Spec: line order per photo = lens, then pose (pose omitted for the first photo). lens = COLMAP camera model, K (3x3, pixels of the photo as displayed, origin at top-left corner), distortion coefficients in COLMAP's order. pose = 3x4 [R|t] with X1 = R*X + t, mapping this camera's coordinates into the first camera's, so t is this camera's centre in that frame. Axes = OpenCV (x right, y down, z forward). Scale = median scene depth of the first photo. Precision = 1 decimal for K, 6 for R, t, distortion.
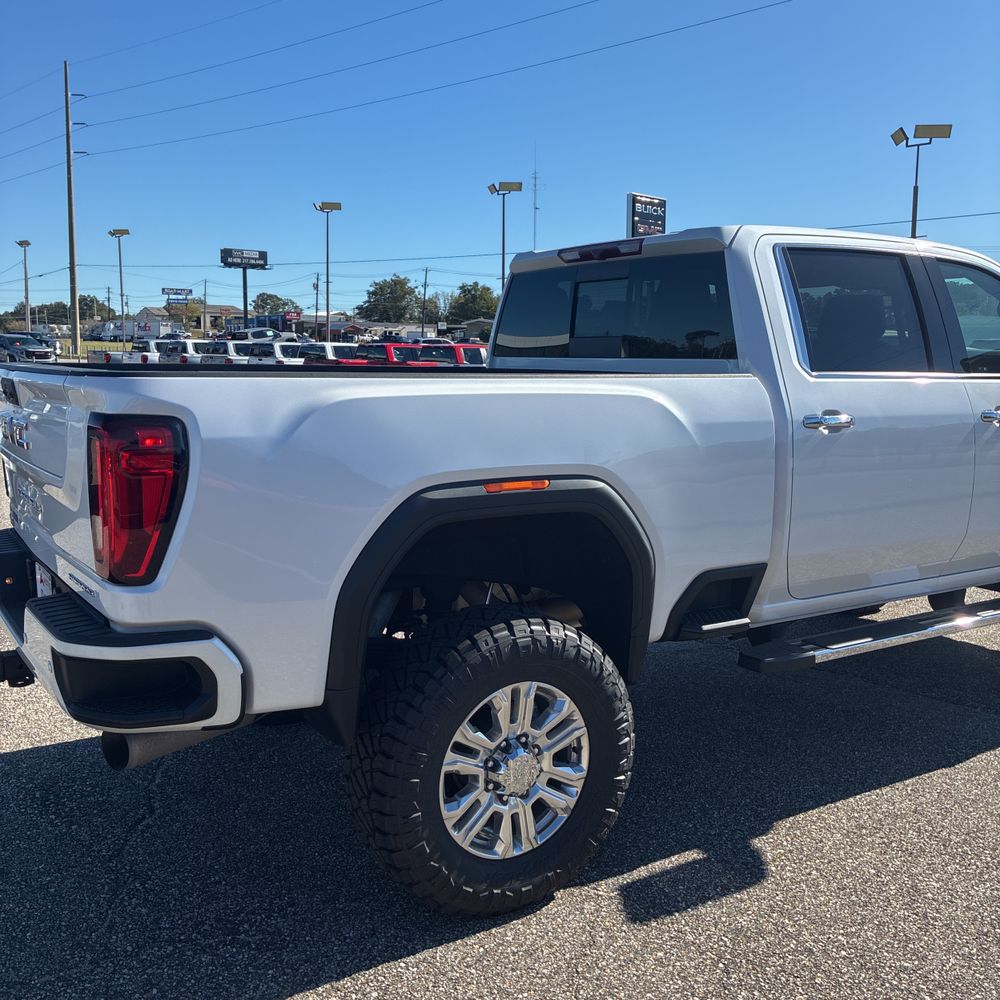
lens RADIAL K [[1010.8, 0, 487.8], [0, 1010.8, 491.5], [0, 0, 1]] dist [0.021806, 0.000000]
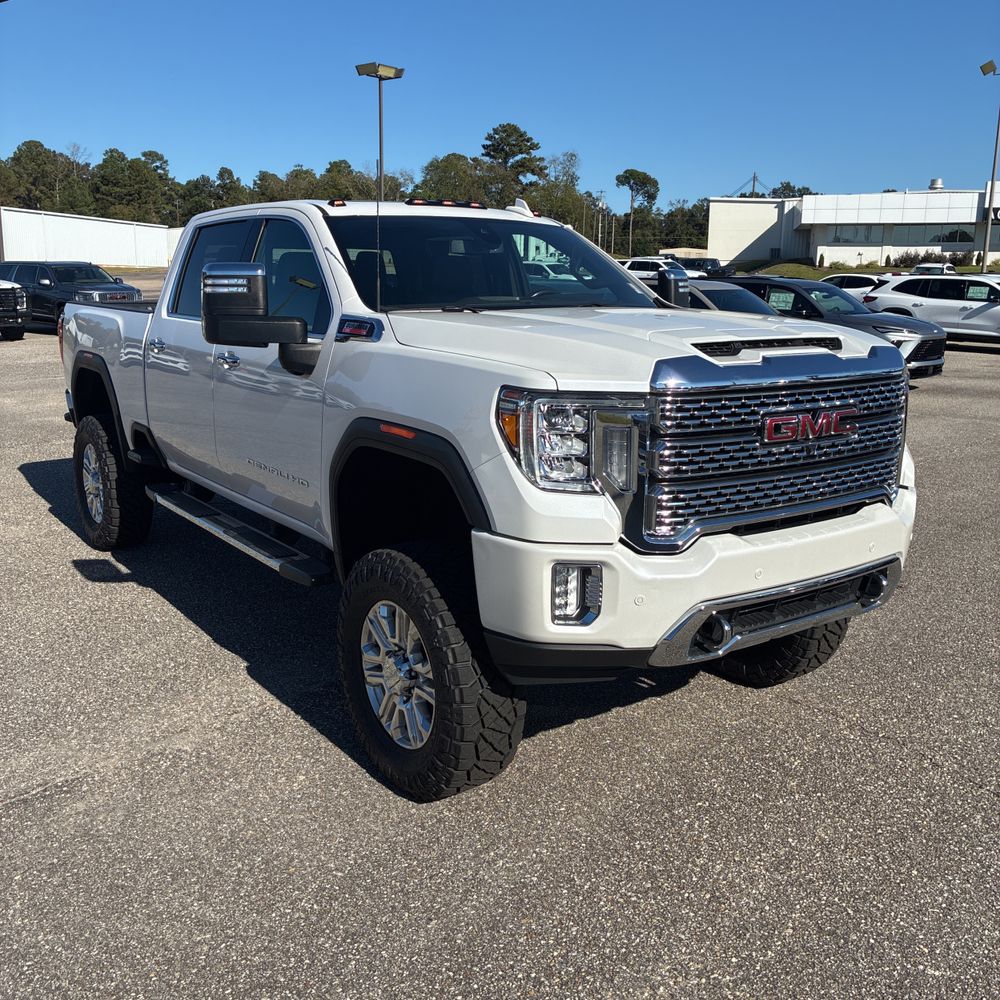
lens RADIAL K [[1010.8, 0, 494.2], [0, 1010.8, 492.9], [0, 0, 1]] dist [0.021806, 0.000000]
pose [[0.055524, 0.198530, -0.978521, 1.886160], [-0.144182, 0.971355, 0.188894, -0.211859], [0.987992, 0.130597, 0.082558, 1.394365]]
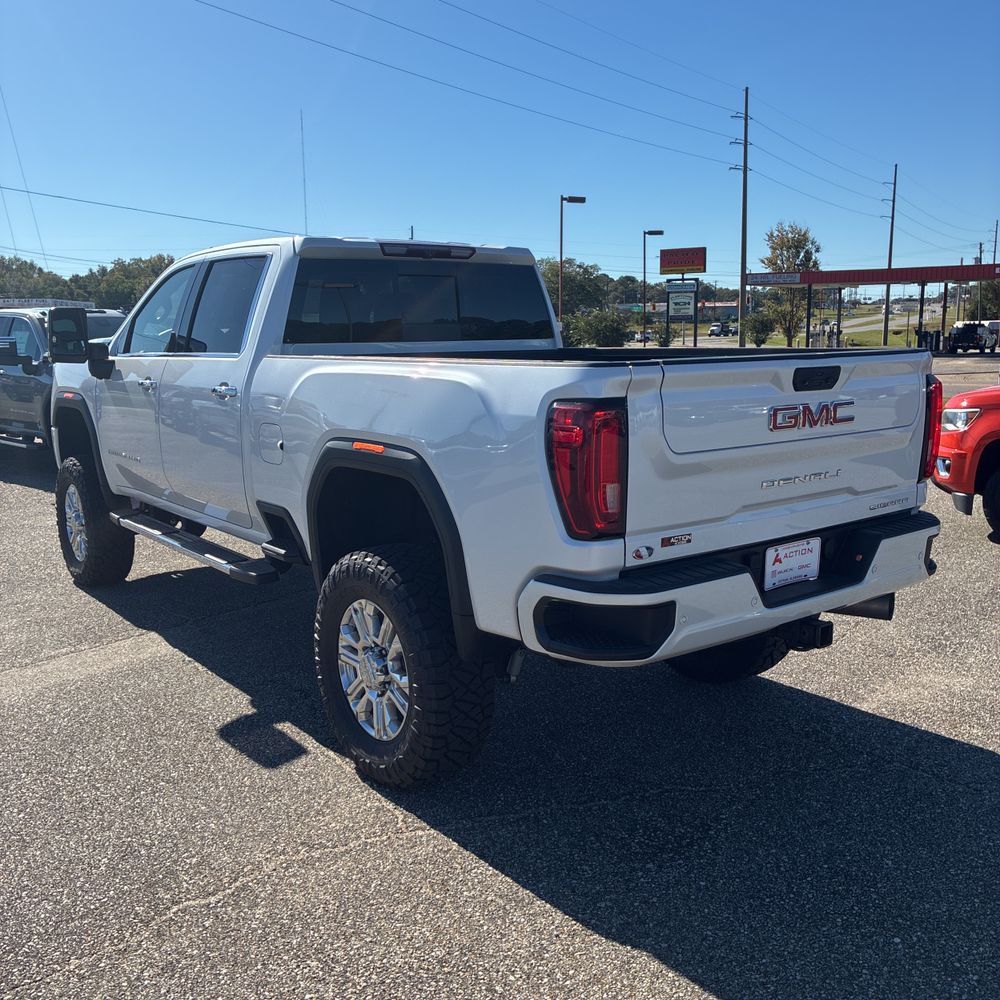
lens RADIAL K [[1010.8, 0, 488.8], [0, 1010.8, 490.8], [0, 0, 1]] dist [0.021806, 0.000000]
pose [[-0.078749, -0.167272, 0.982761, -1.281072], [0.147209, 0.973064, 0.177417, -0.188827], [-0.985966, 0.158643, -0.052004, 1.195168]]
